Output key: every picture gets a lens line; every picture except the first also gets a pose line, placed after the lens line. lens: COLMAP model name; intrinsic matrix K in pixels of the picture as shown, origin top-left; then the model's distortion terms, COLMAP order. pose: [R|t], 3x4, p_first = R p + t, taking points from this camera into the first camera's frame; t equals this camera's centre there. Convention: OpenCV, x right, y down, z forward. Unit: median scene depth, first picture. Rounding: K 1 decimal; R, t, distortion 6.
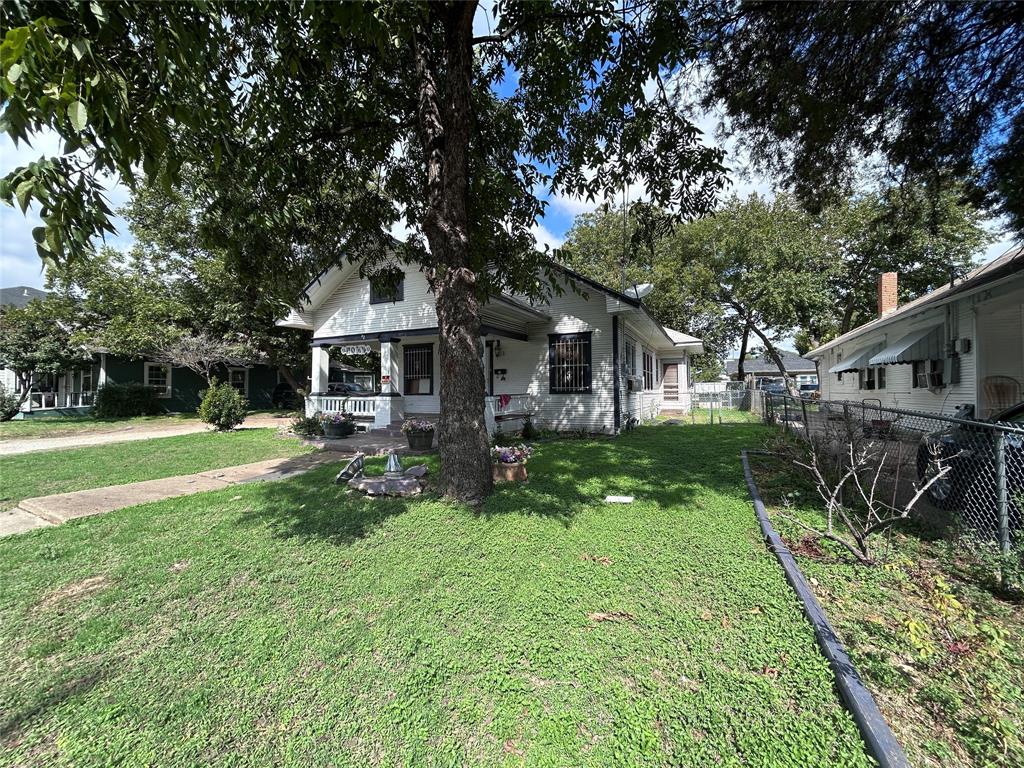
lens RADIAL K [[413.7, 0, 515.7], [0, 413.7, 382.5], [0, 0, 1]] dist [0.000447, -0.000382]
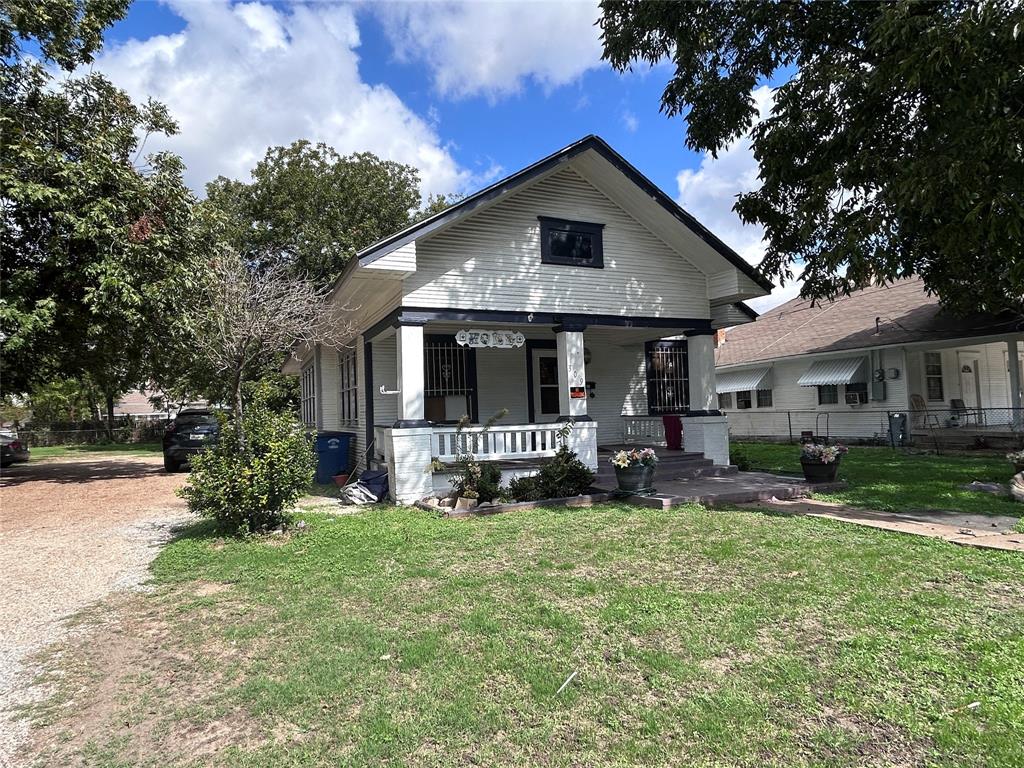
lens RADIAL K [[592.3, 0, 509.6], [0, 592.3, 388.3], [0, 0, 1]] dist [-0.004226, -0.002718]
pose [[0.647787, 0.020278, 0.761552, -0.955881], [0.013106, 0.999201, -0.037754, 0.015343], [-0.761709, 0.034437, 0.647004, 0.482550]]
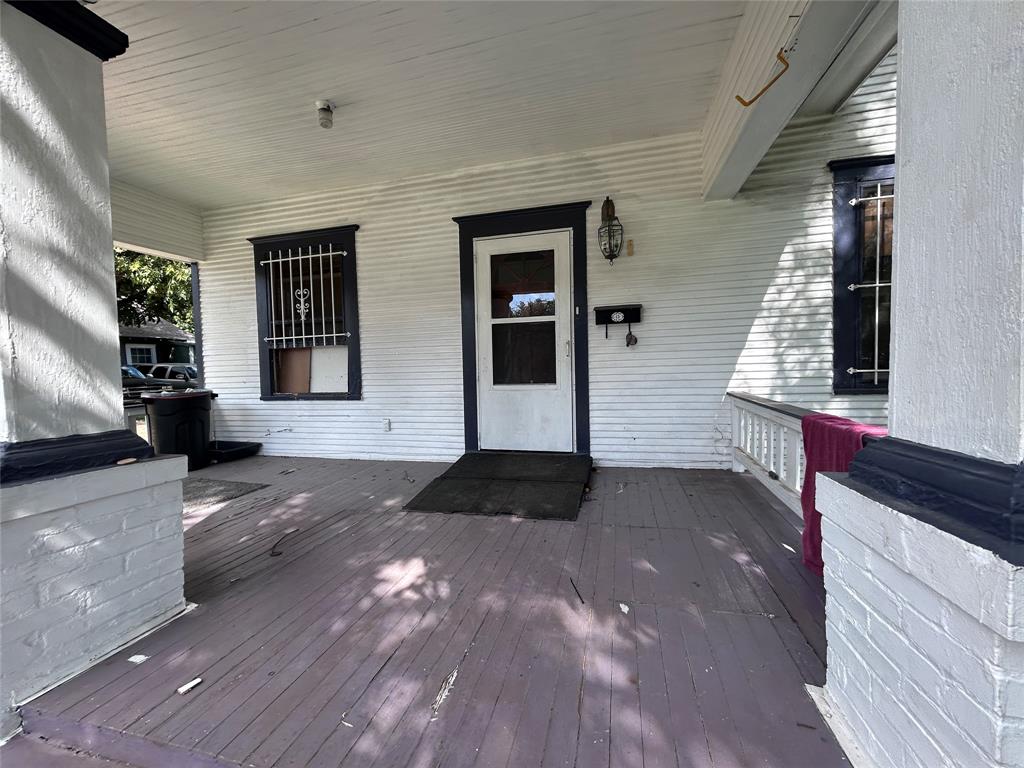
lens RADIAL K [[413.7, 0, 502.3], [0, 413.7, 386.5], [0, 0, 1]] dist [0.000447, -0.000382]
pose [[0.983035, -0.021258, 0.182181, -0.177703], [0.010878, 0.998270, 0.057790, 0.005200], [-0.183094, -0.054828, 0.981565, 0.794349]]
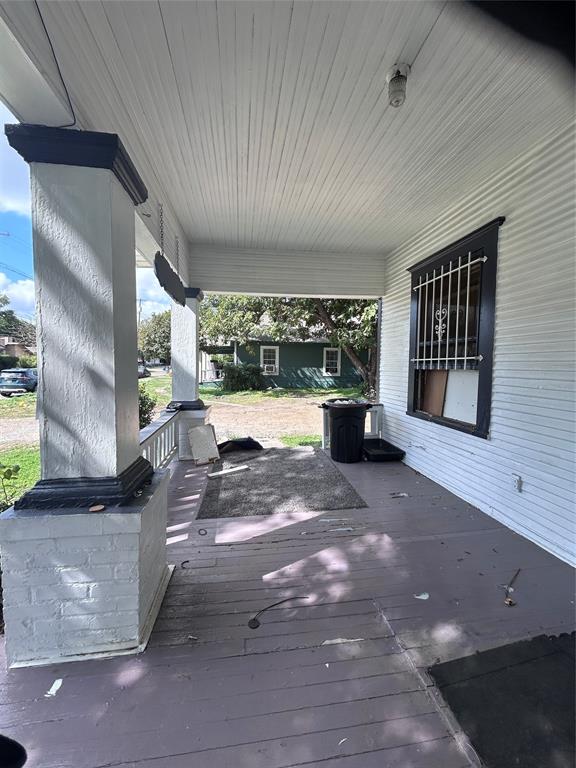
lens RADIAL K [[310.3, 0, 288.5], [0, 310.3, 384.8], [0, 0, 1]] dist [0.000447, -0.000382]
pose [[0.574179, 0.068153, -0.815888, -0.139041], [0.000938, 0.996474, 0.083898, -0.019827], [0.818729, -0.048938, 0.572090, 0.930992]]
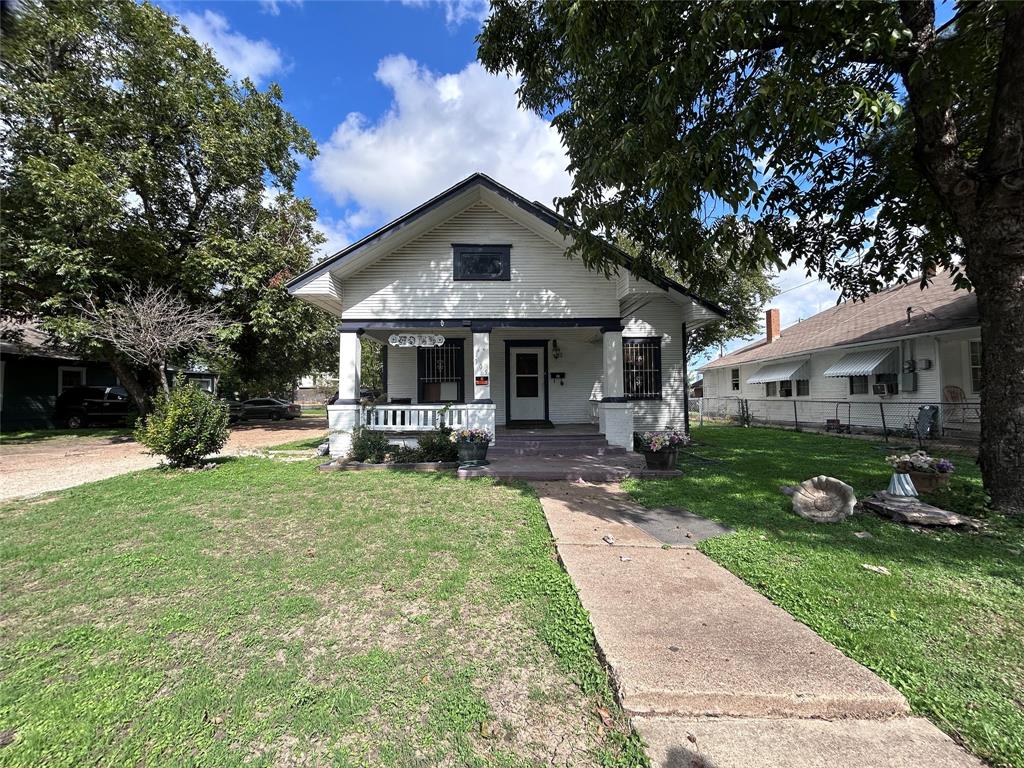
lens RADIAL K [[413.7, 0, 514.0], [0, 413.7, 384.9], [0, 0, 1]] dist [0.000447, -0.000382]
pose [[0.886907, 0.015417, 0.461691, -0.567402], [-0.007551, 0.999793, -0.018881, 0.011914], [-0.461887, 0.013260, 0.886840, 0.279682]]
